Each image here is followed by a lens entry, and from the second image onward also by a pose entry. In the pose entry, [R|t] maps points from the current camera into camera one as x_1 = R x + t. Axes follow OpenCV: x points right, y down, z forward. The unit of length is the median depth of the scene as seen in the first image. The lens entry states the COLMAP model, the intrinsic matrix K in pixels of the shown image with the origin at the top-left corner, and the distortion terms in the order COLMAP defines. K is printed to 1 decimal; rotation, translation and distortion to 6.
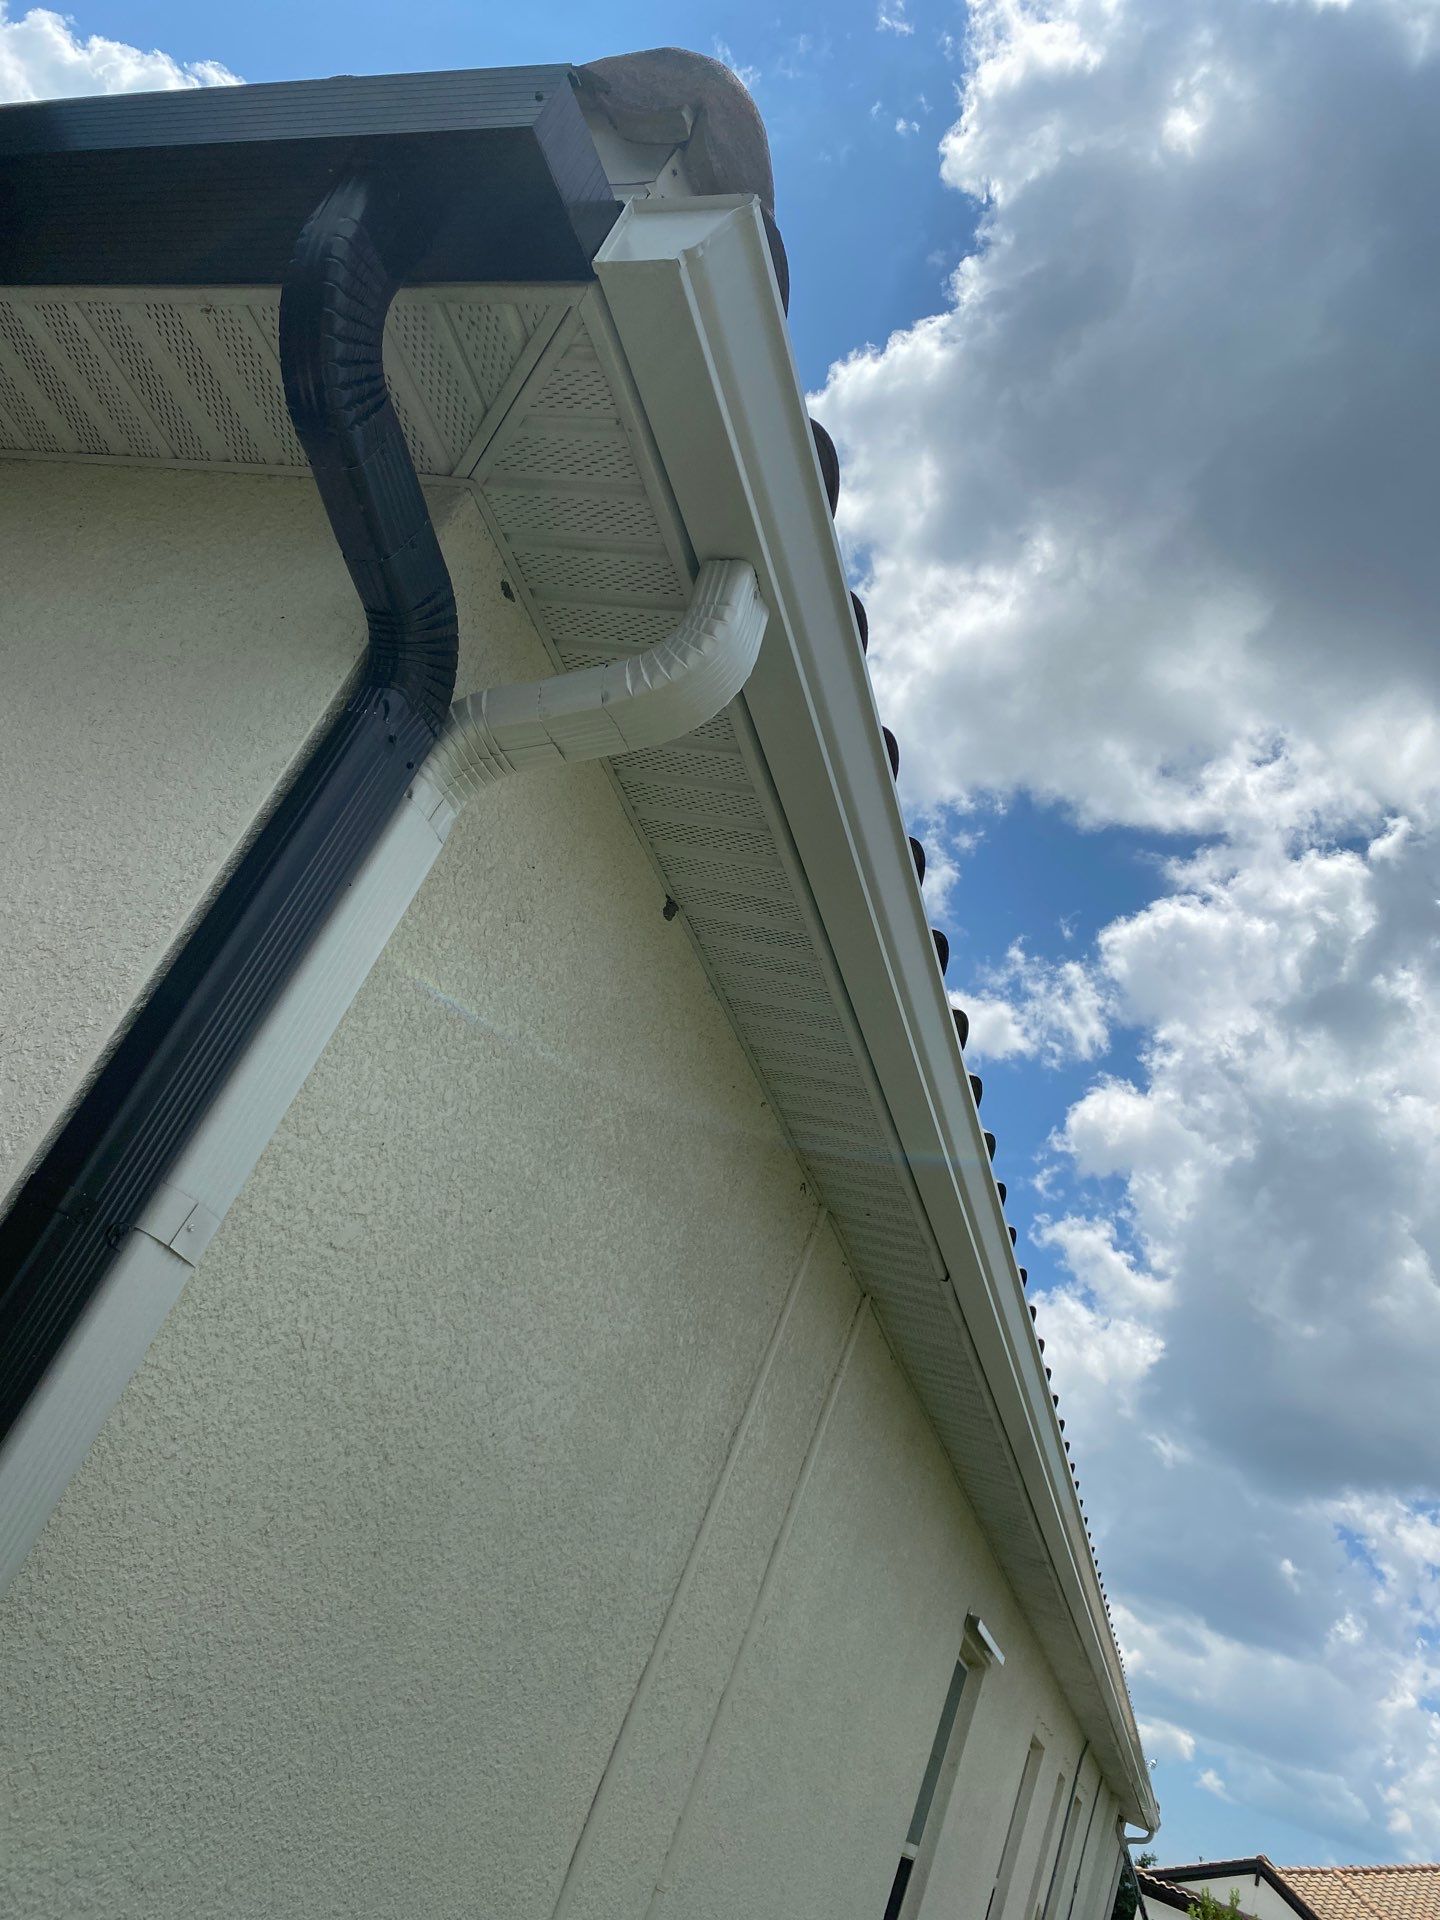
lens RADIAL K [[1440.1, 0, 730.4], [0, 1440.1, 931.1], [0, 0, 1]] dist [0.042079, -0.082096]
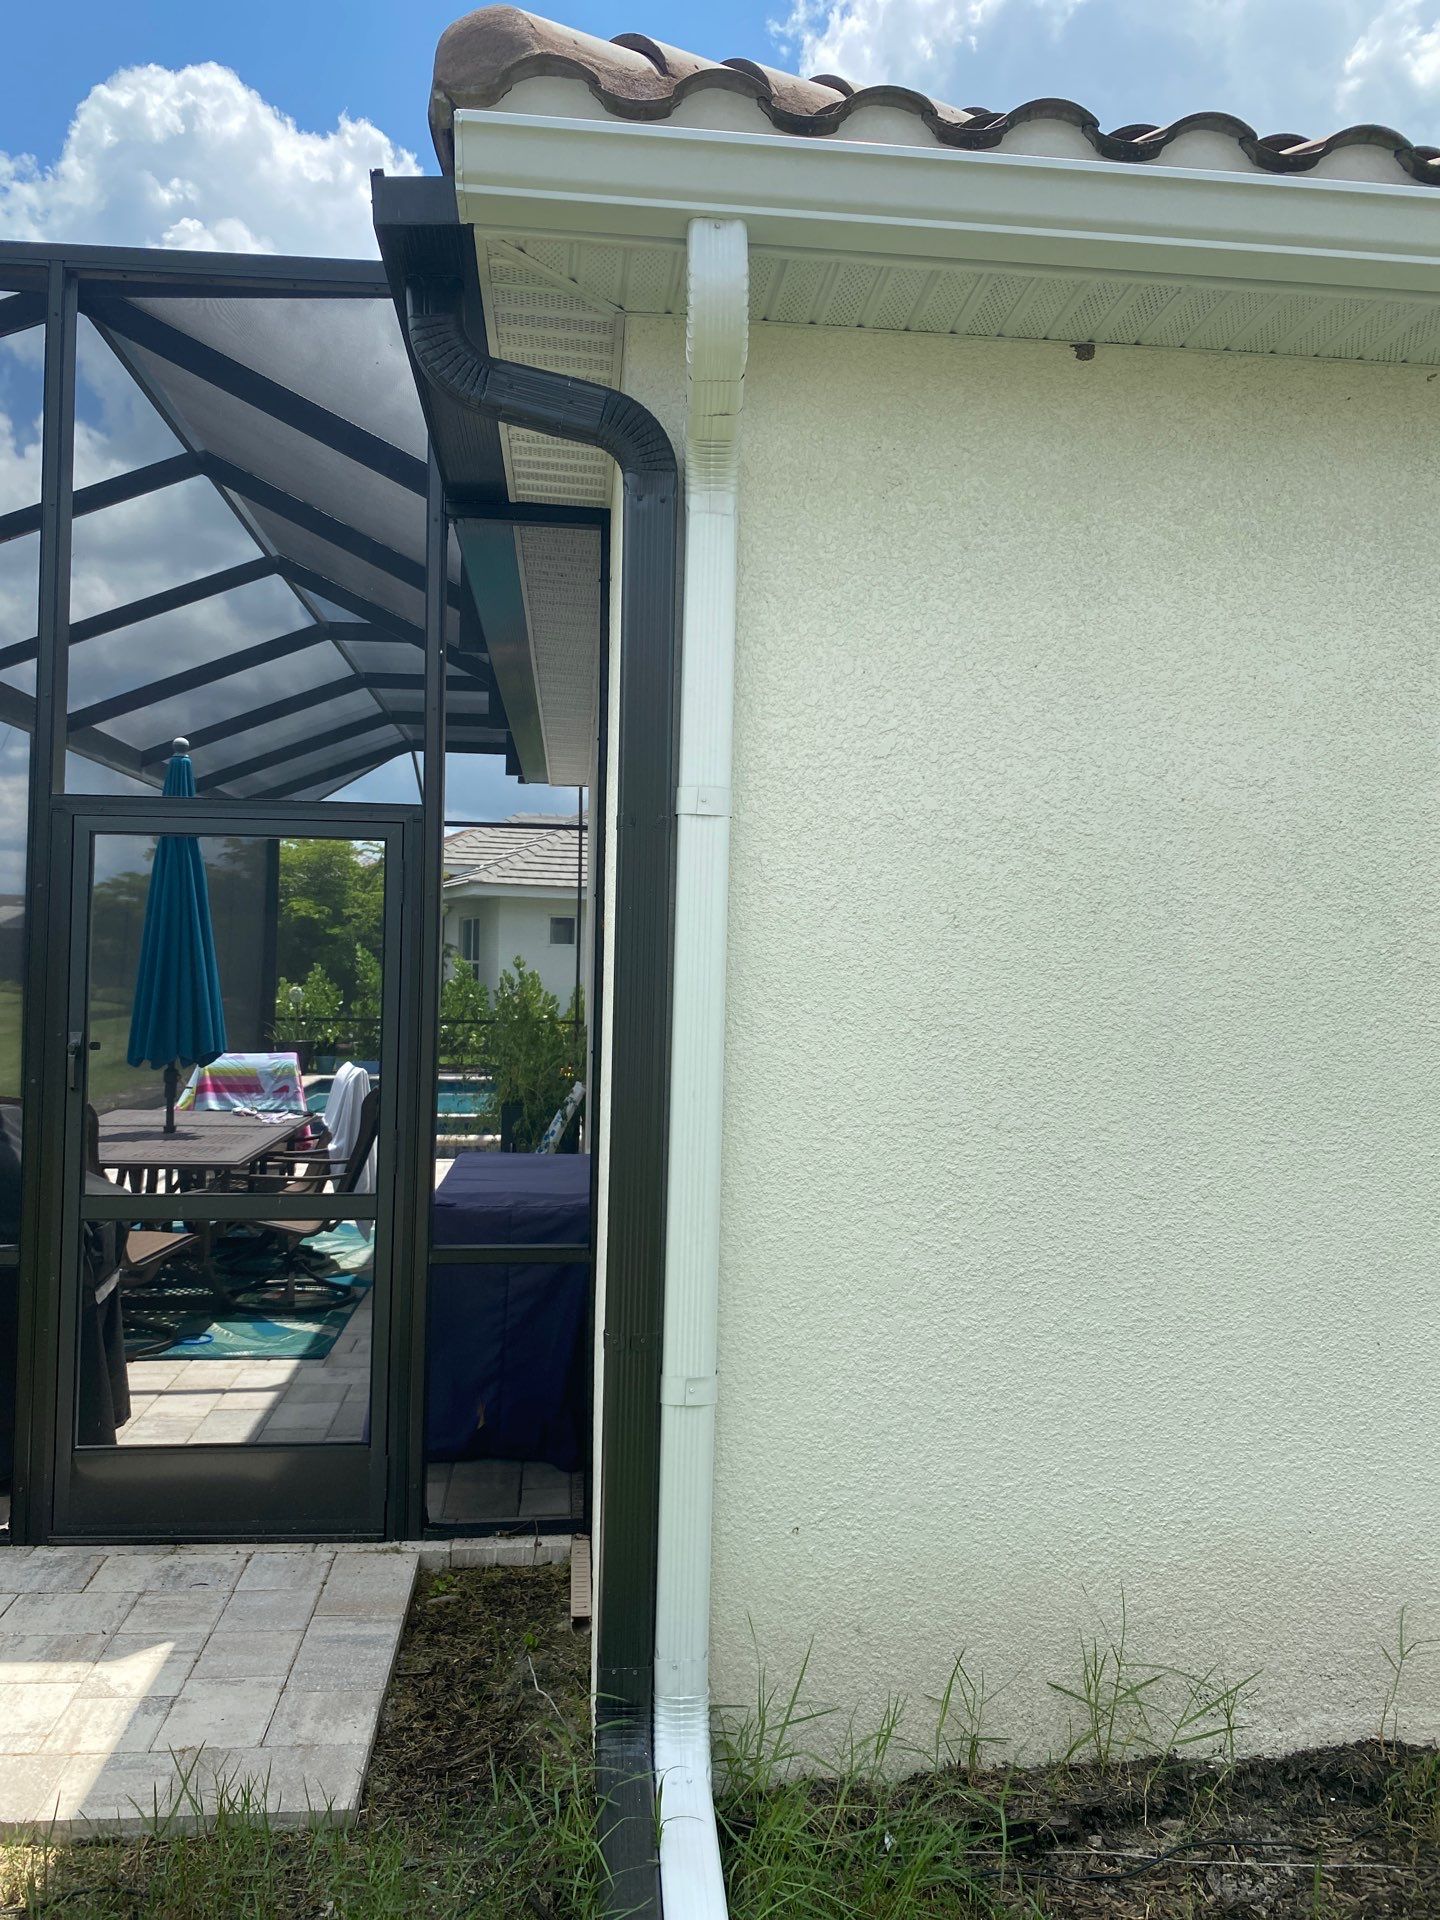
lens RADIAL K [[1440.1, 0, 730.4], [0, 1440.1, 931.1], [0, 0, 1]] dist [0.042079, -0.082096]
pose [[0.358291, -0.375532, -0.854753, 0.829711], [0.564313, 0.816472, -0.122168, 0.427239], [0.743760, -0.438577, 0.504452, 0.029135]]
